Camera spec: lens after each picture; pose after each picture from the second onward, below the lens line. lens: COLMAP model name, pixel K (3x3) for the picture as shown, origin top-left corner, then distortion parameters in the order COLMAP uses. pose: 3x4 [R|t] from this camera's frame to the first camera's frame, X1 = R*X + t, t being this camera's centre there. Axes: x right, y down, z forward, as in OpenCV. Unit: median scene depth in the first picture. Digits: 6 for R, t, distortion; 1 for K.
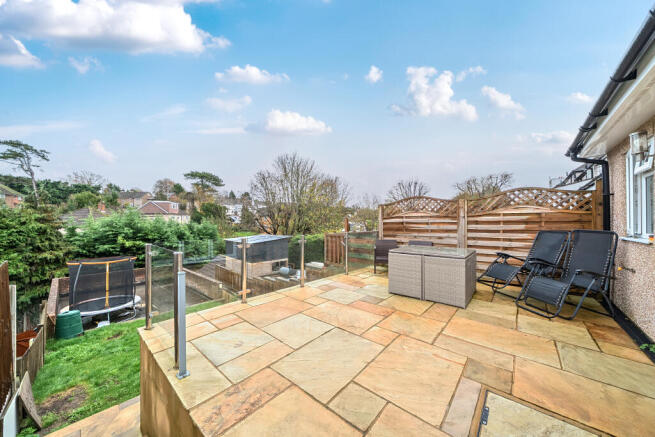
lens RADIAL K [[229.0, 0, 328.5], [0, 229.0, 220.0], [0, 0, 1]] dist [-0.004991, 0.000015]
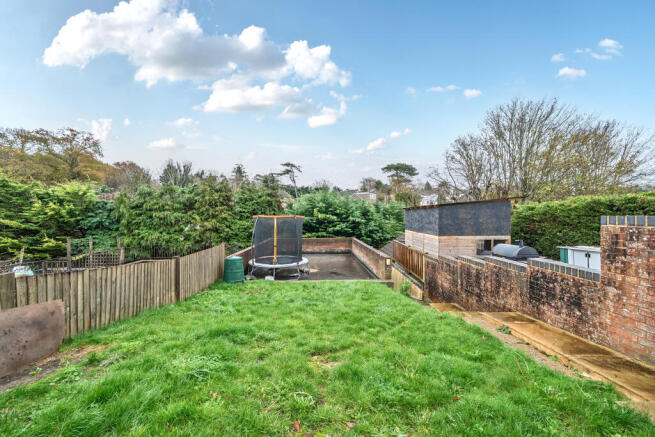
lens RADIAL K [[229.0, 0, 325.0], [0, 229.0, 221.6], [0, 0, 1]] dist [-0.004991, 0.000015]
pose [[0.676649, 0.005421, -0.736286, -0.033538], [0.011935, 0.999761, 0.018330, 0.051071], [0.736209, -0.021191, 0.676422, 0.133508]]
